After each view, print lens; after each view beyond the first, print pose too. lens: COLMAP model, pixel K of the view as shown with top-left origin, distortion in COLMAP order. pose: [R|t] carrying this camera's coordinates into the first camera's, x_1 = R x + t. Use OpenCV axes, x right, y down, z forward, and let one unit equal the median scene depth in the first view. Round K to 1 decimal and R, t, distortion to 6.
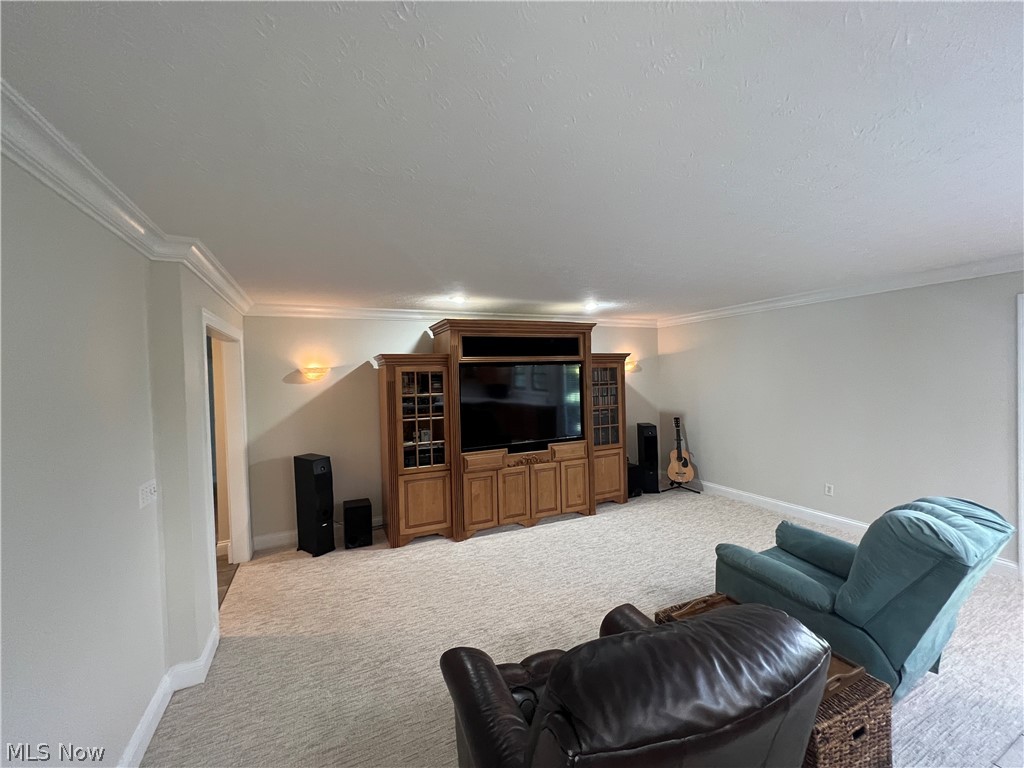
lens RADIAL K [[410.9, 0, 508.2], [0, 410.9, 384.8], [0, 0, 1]] dist [-0.005753, 0.000379]
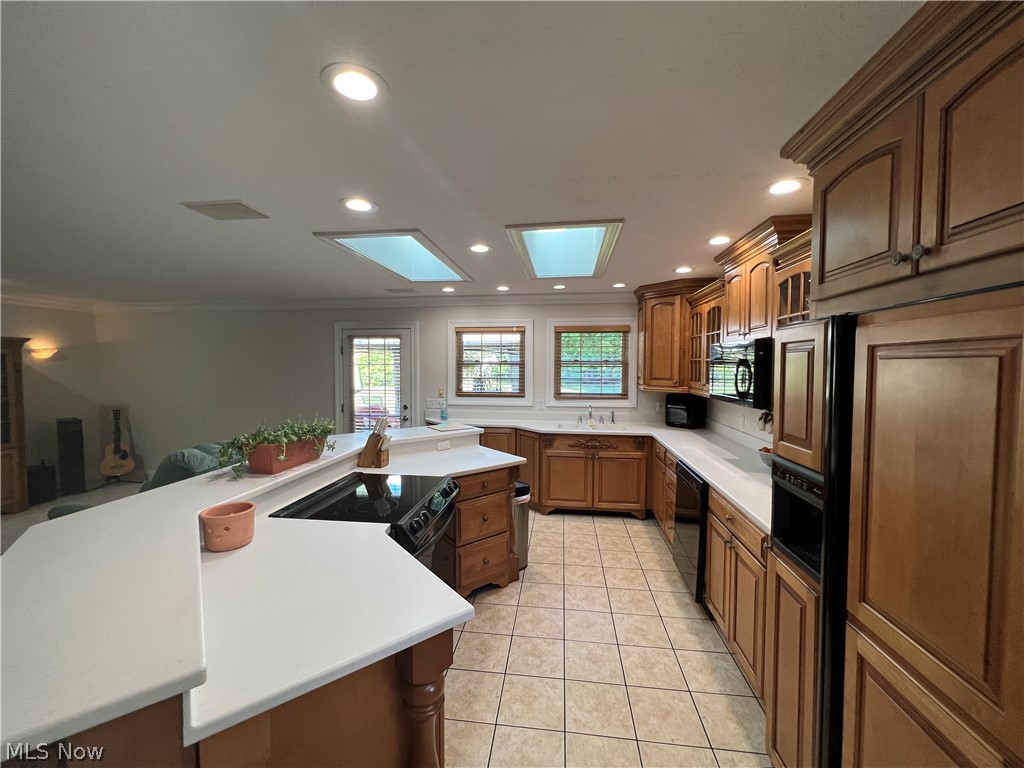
lens RADIAL K [[410.9, 0, 507.6], [0, 410.9, 382.5], [0, 0, 1]] dist [-0.005753, 0.000379]
pose [[0.539524, -0.007154, 0.841940, 0.102758], [0.001458, 0.999970, 0.007563, 0.010190], [-0.841969, -0.002852, 0.539518, -0.296222]]
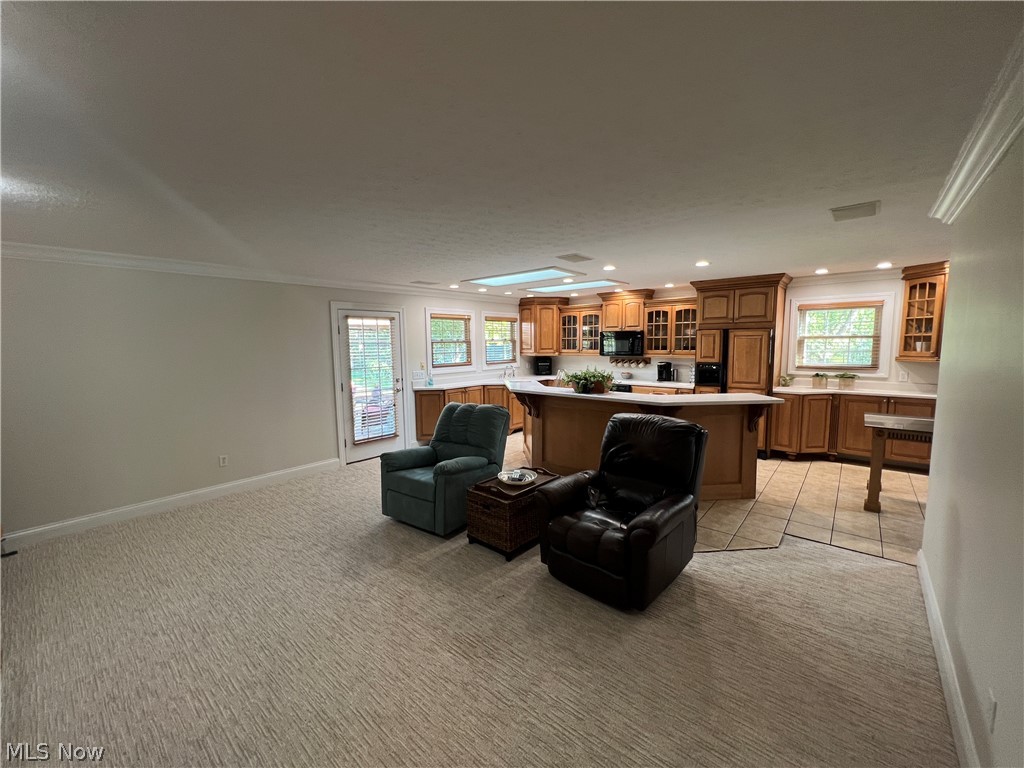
lens RADIAL K [[410.9, 0, 511.4], [0, 410.9, 380.8], [0, 0, 1]] dist [-0.005753, 0.000379]
pose [[-0.417614, -0.052549, 0.907104, -0.309858], [0.044703, 0.995929, 0.078275, 0.003769], [-0.907524, 0.073239, -0.413564, 0.512408]]
